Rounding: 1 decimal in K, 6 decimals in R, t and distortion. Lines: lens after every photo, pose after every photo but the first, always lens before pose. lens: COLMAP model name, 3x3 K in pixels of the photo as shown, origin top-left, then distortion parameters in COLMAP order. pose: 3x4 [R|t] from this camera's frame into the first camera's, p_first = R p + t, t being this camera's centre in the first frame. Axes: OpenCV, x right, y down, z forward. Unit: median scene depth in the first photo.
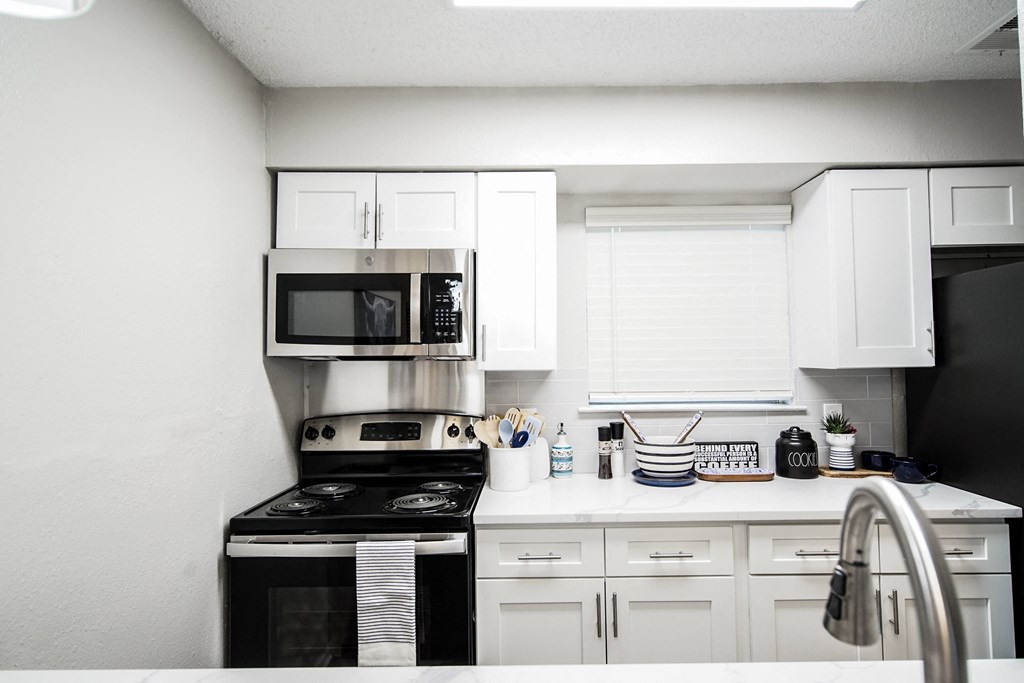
lens RADIAL K [[574.8, 0, 512.0], [0, 574.8, 341.5], [0, 0, 1]] dist [-0.002493, -0.000098]
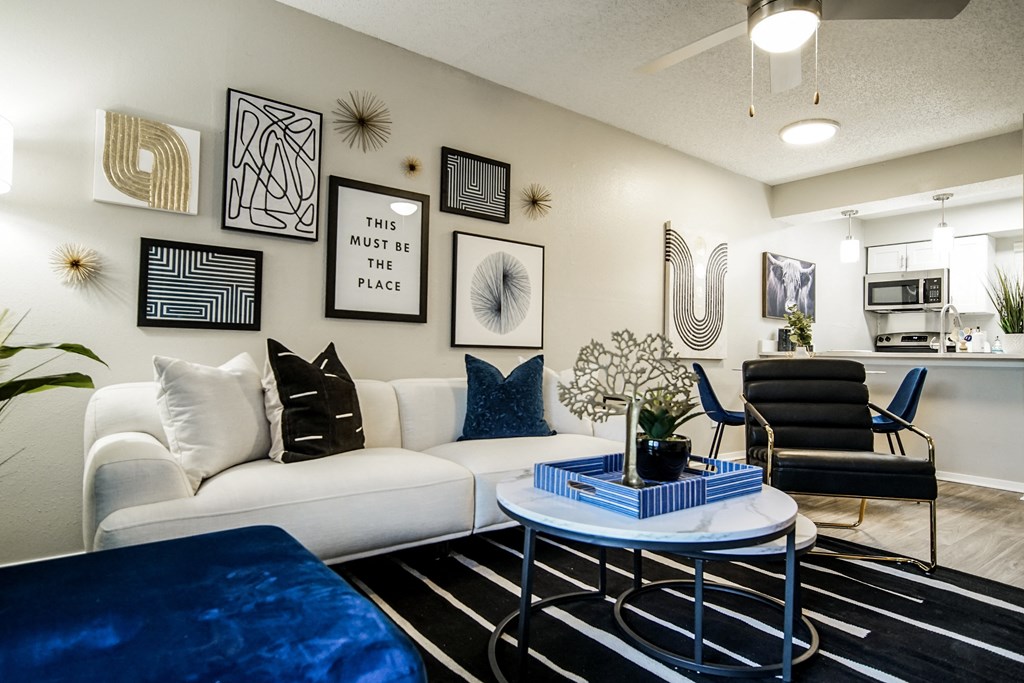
lens RADIAL K [[574.8, 0, 512.0], [0, 574.8, 341.5], [0, 0, 1]] dist [-0.002493, -0.000098]
pose [[0.596556, 0.010722, -0.802500, 0.867897], [-0.000538, 0.999916, 0.012959, 0.148499], [0.802572, -0.007299, 0.596511, -2.222759]]
